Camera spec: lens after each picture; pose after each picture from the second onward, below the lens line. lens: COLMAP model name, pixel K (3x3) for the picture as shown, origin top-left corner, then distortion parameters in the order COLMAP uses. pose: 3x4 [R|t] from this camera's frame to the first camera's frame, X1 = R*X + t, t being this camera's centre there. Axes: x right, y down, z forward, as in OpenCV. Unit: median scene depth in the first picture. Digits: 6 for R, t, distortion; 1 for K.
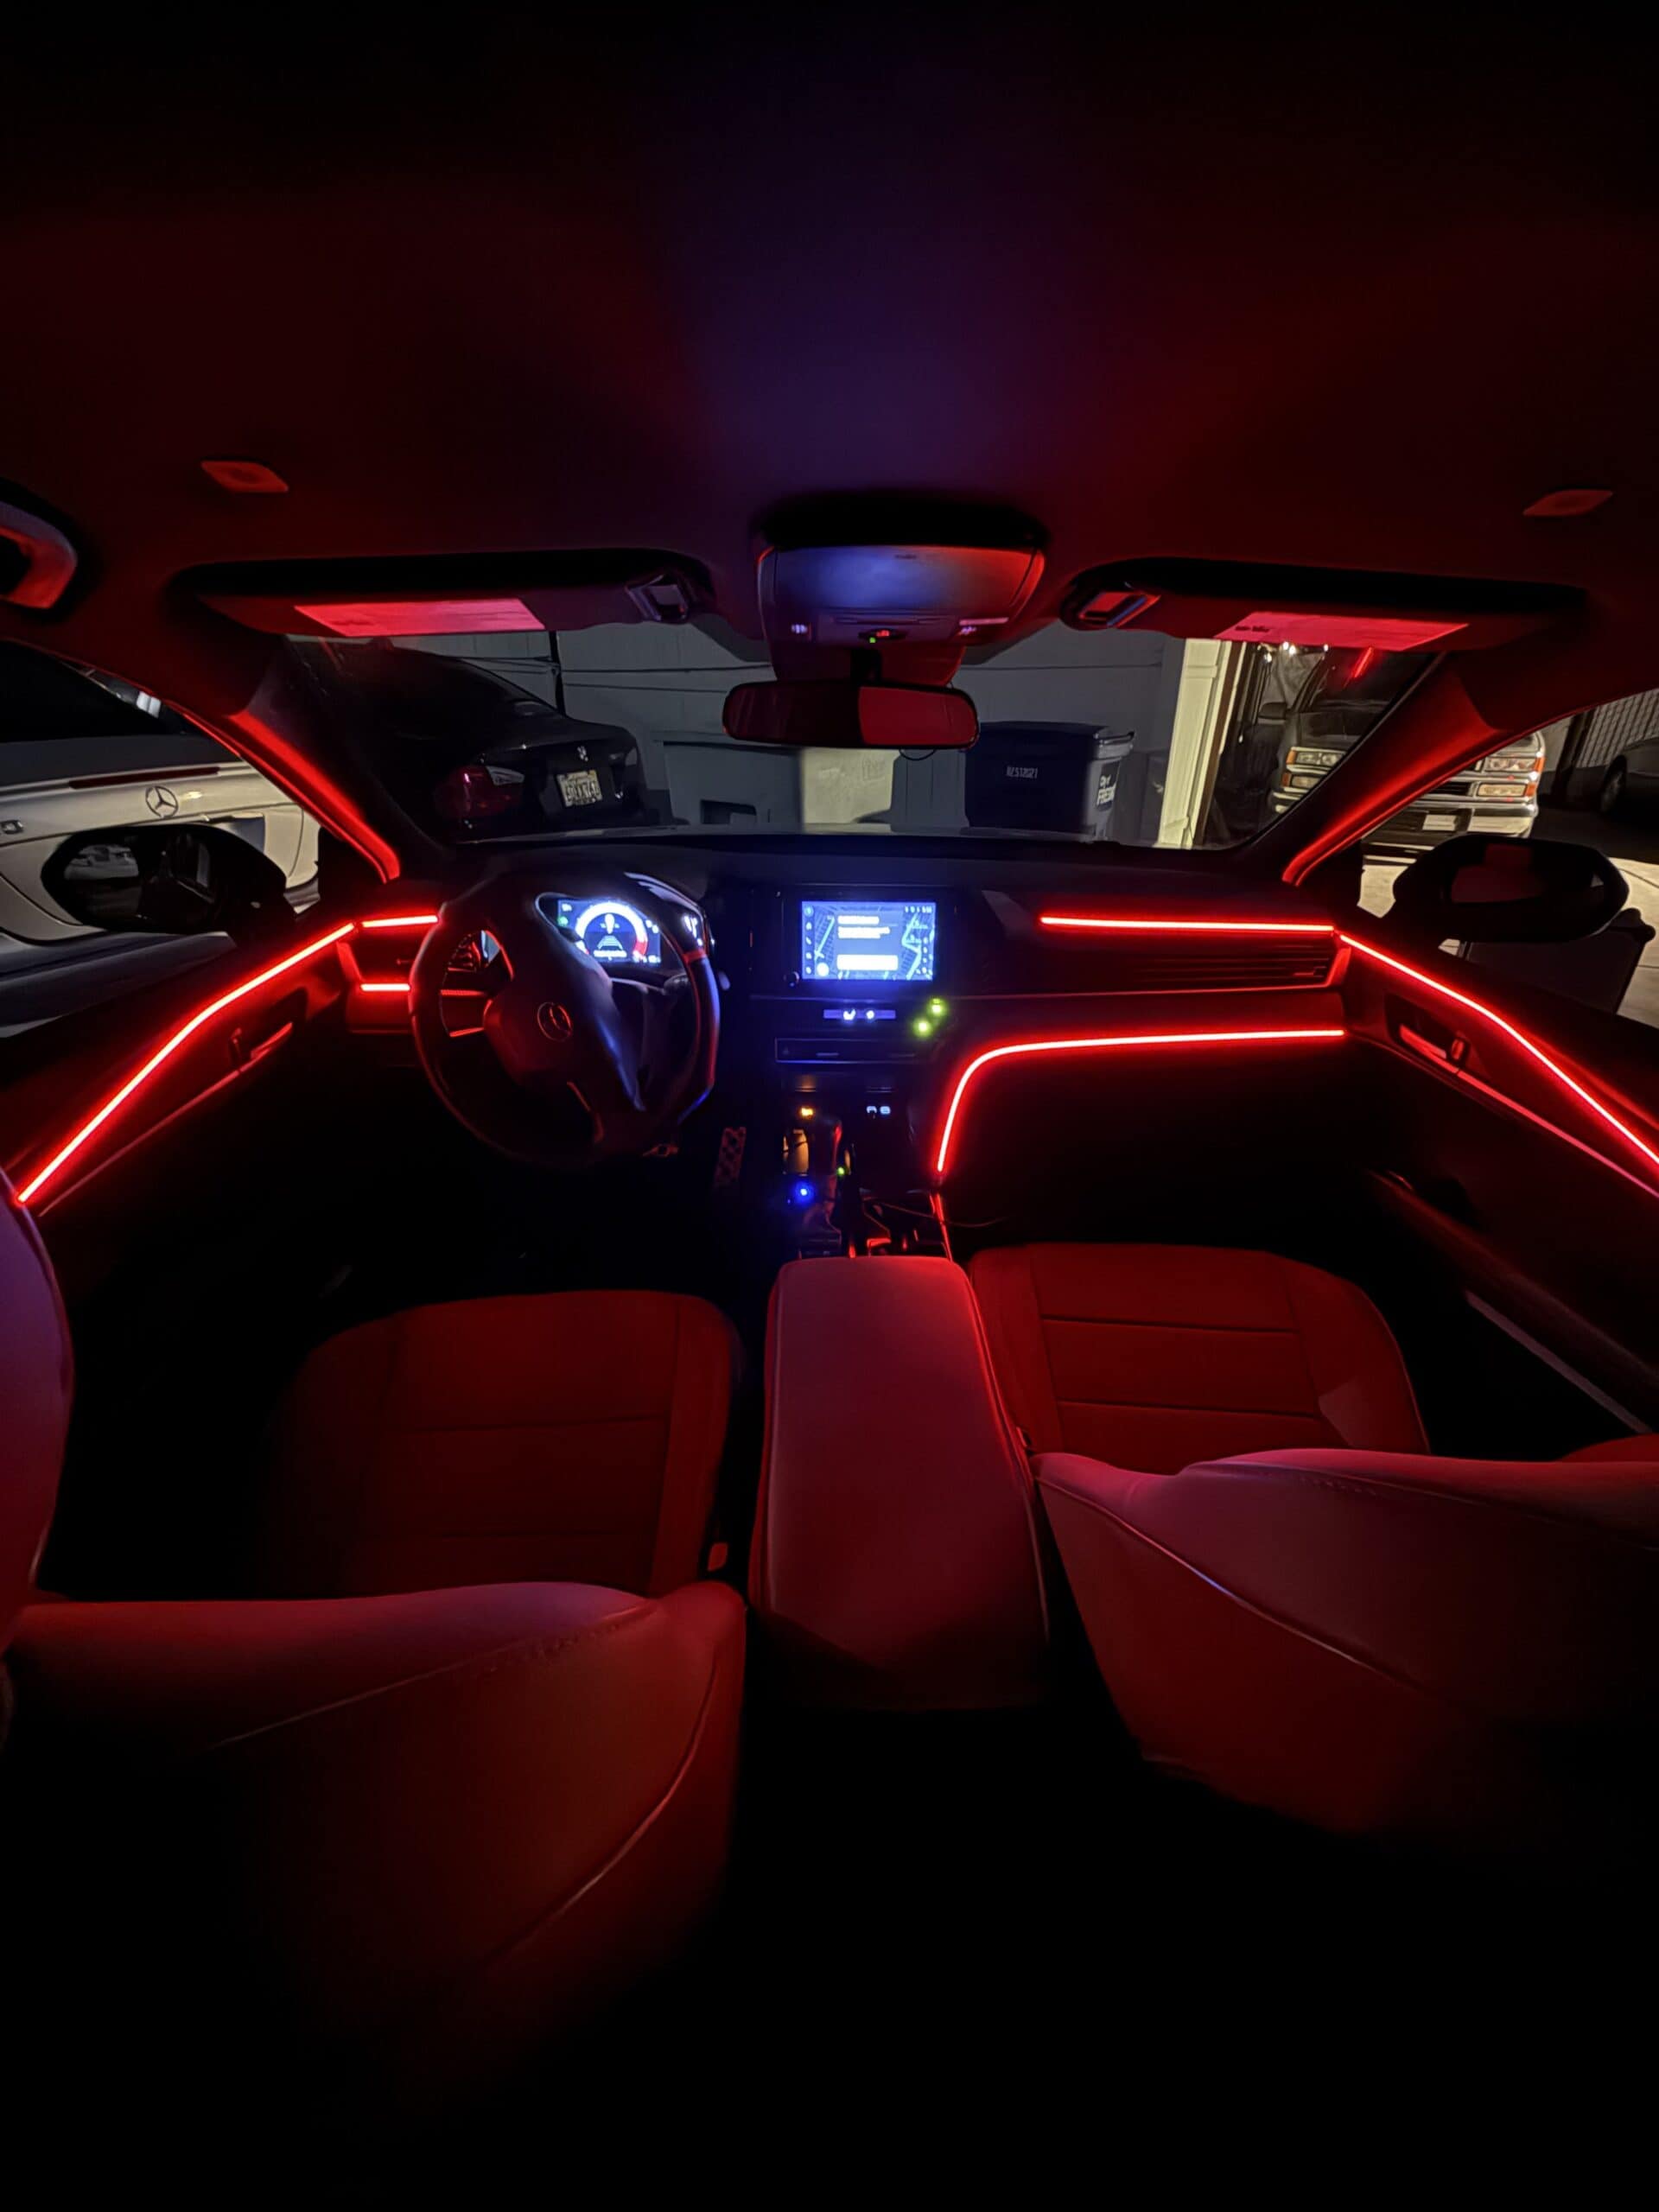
lens RADIAL K [[886.2, 0, 828.0], [0, 886.2, 1099.9], [0, 0, 1]] dist [0.003731, -0.000433]
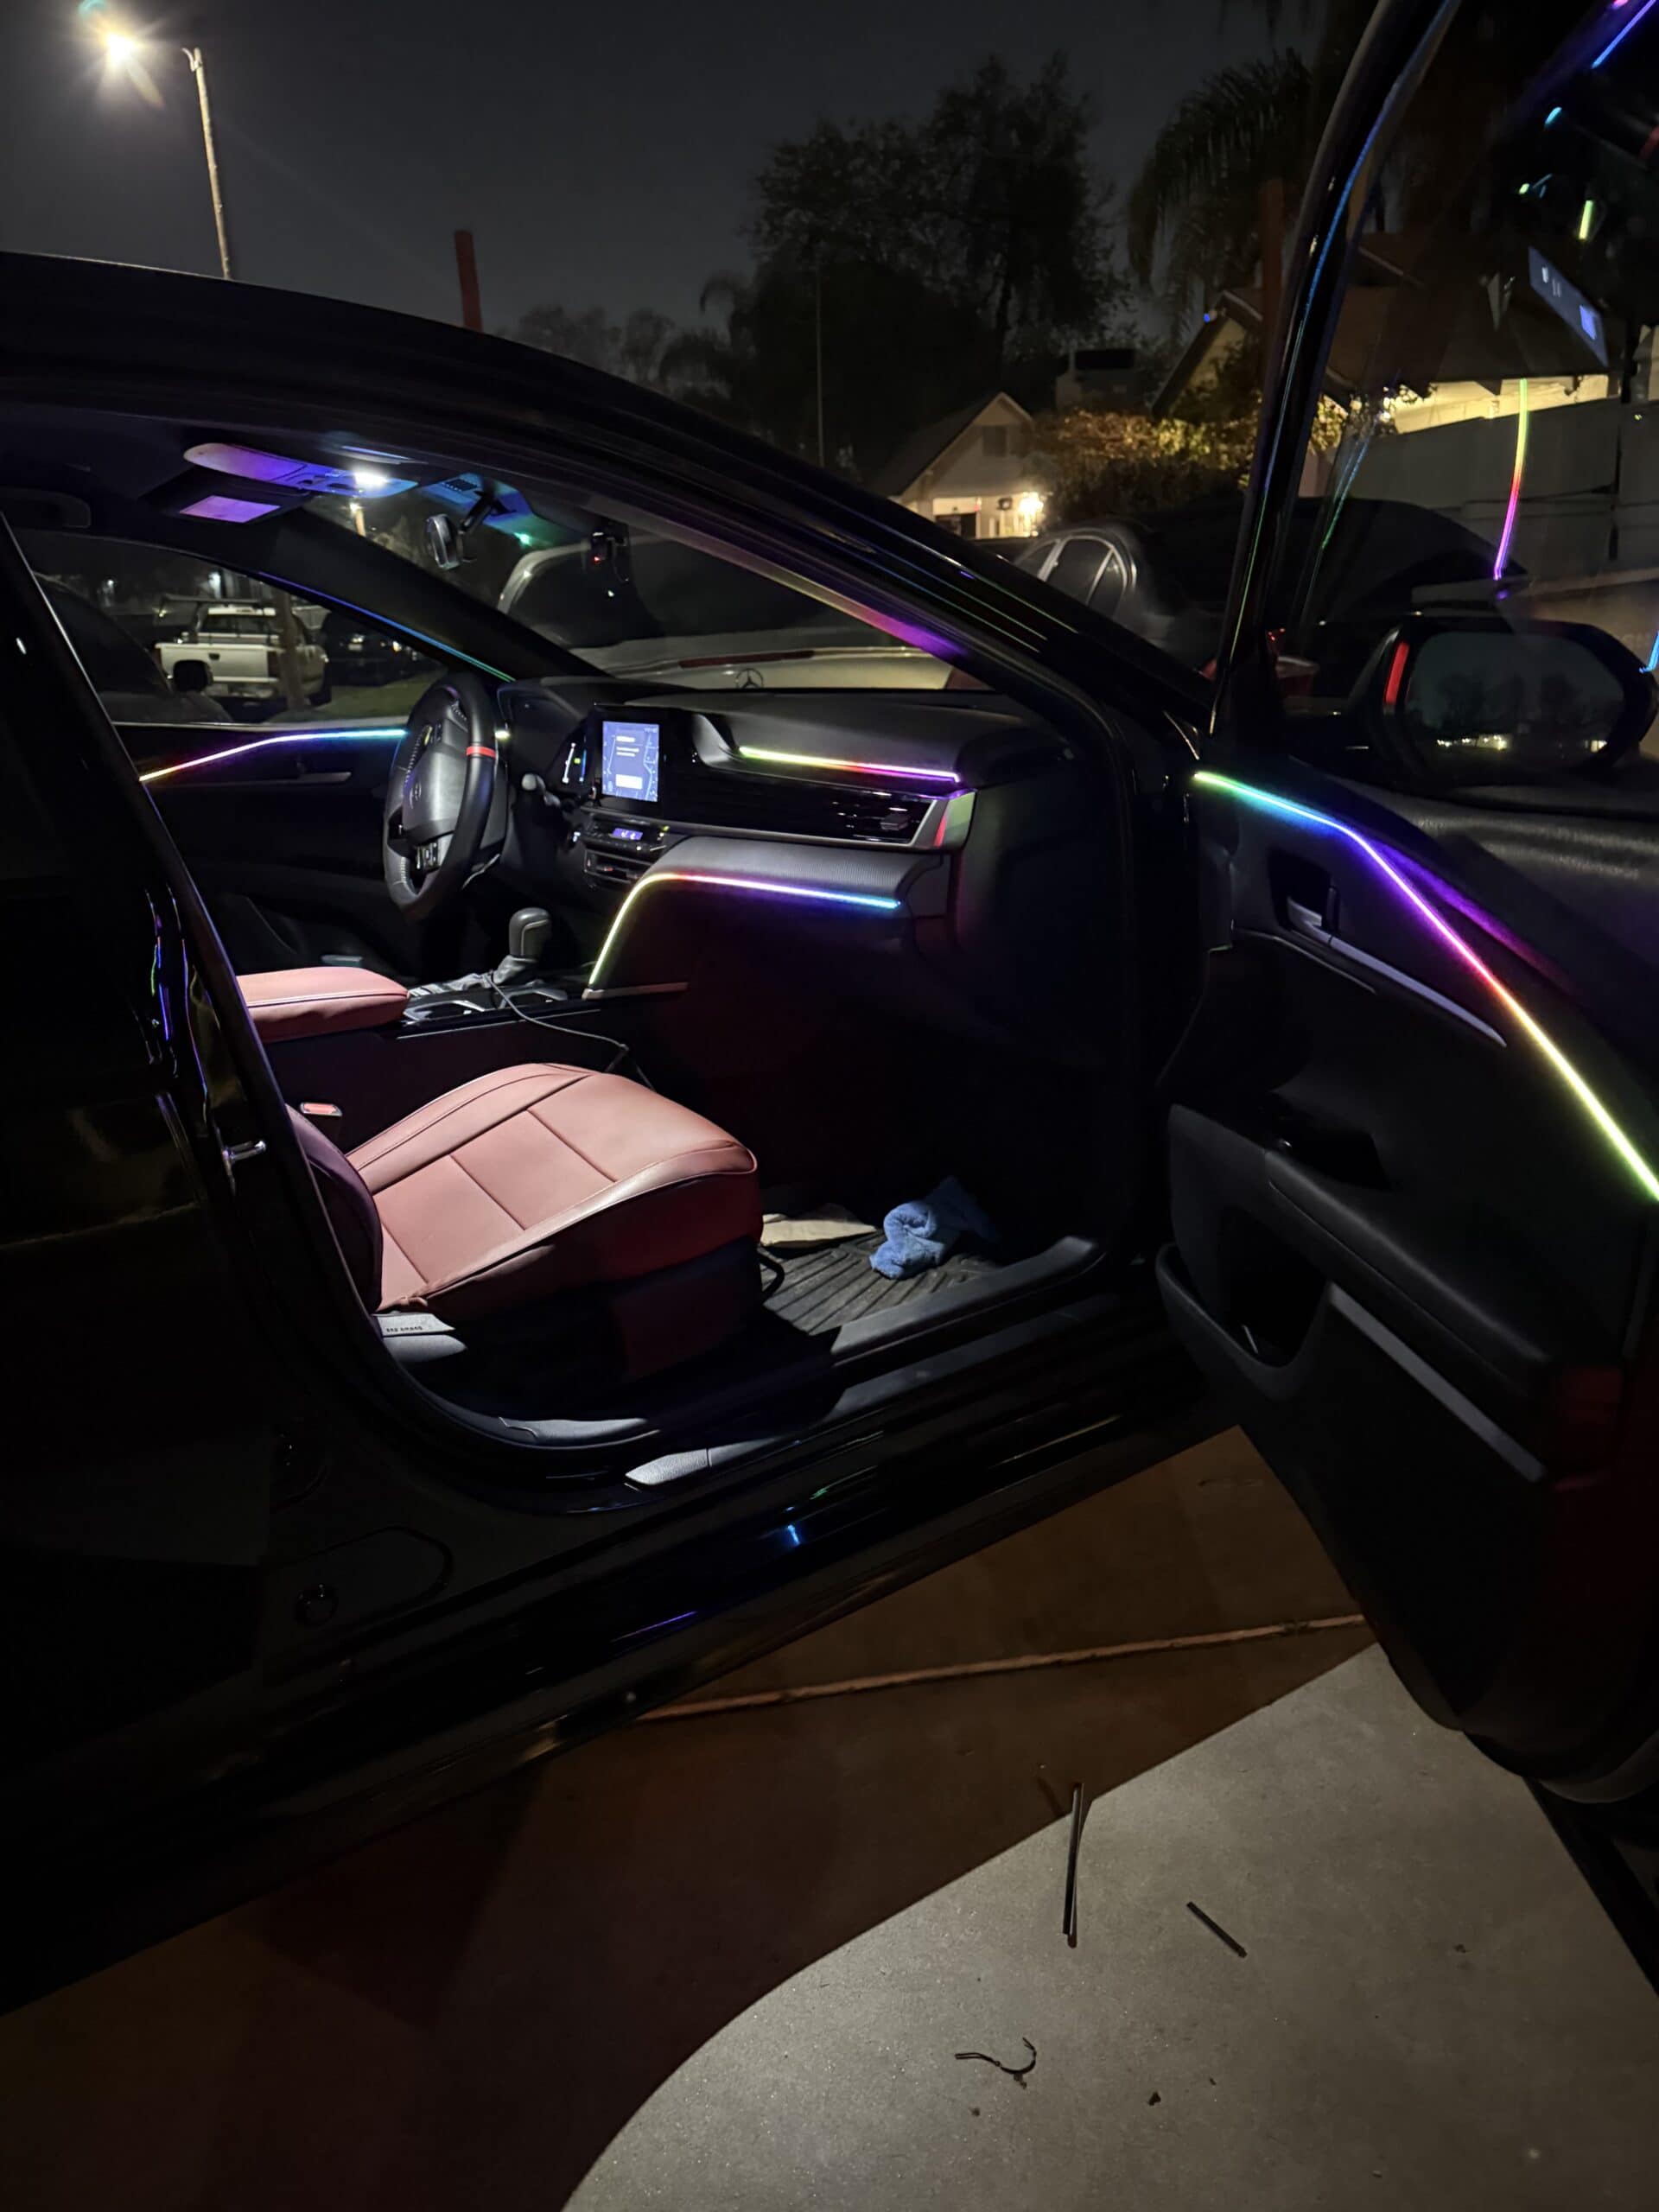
lens RADIAL K [[1579.6, 0, 817.3], [0, 1579.6, 1093.0], [0, 0, 1]] dist [0.065402, -0.093400]
pose [[0.535340, 0.202088, -0.820105, 1.713806], [-0.298171, 0.953659, 0.040362, 0.047604], [0.790257, 0.222924, 0.570788, 0.213439]]
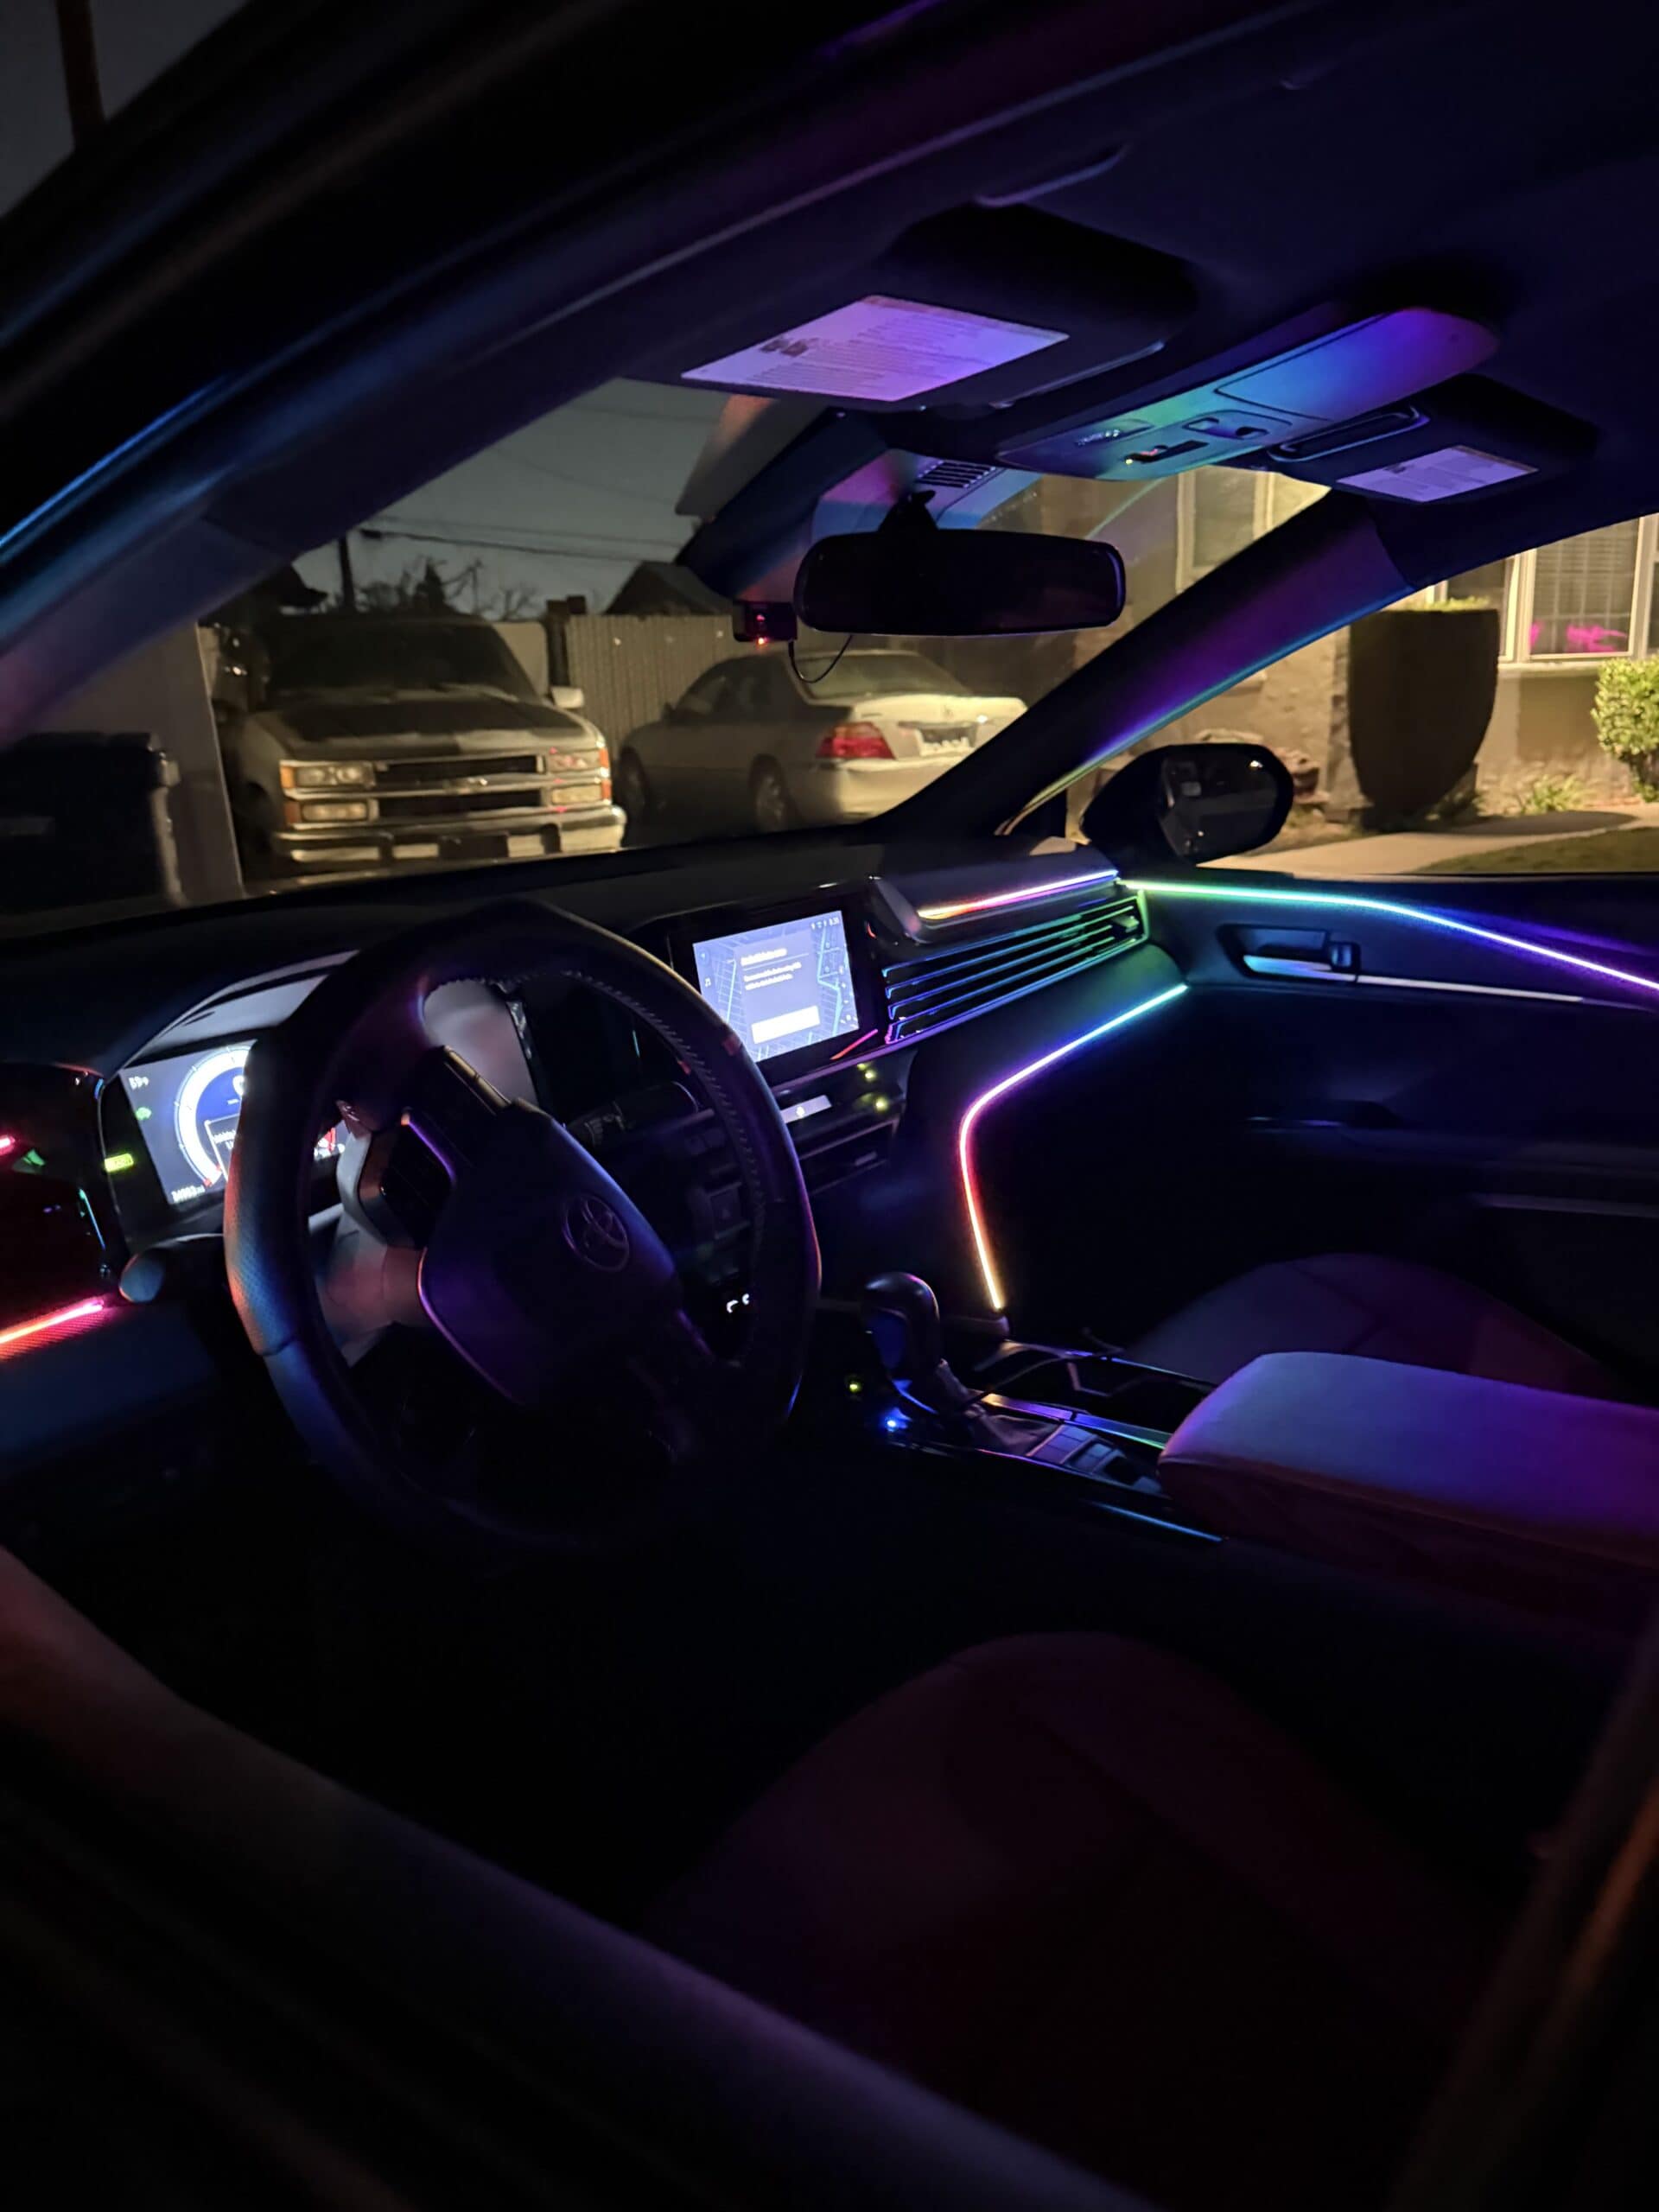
lens RADIAL K [[1579.6, 0, 893.3], [0, 1579.6, 1104.0], [0, 0, 1]] dist [0.065402, -0.093400]
pose [[0.601618, -0.245336, 0.760175, -0.714467], [0.380325, 0.924850, -0.002514, -0.076410], [-0.702431, 0.290626, 0.649713, 0.287397]]
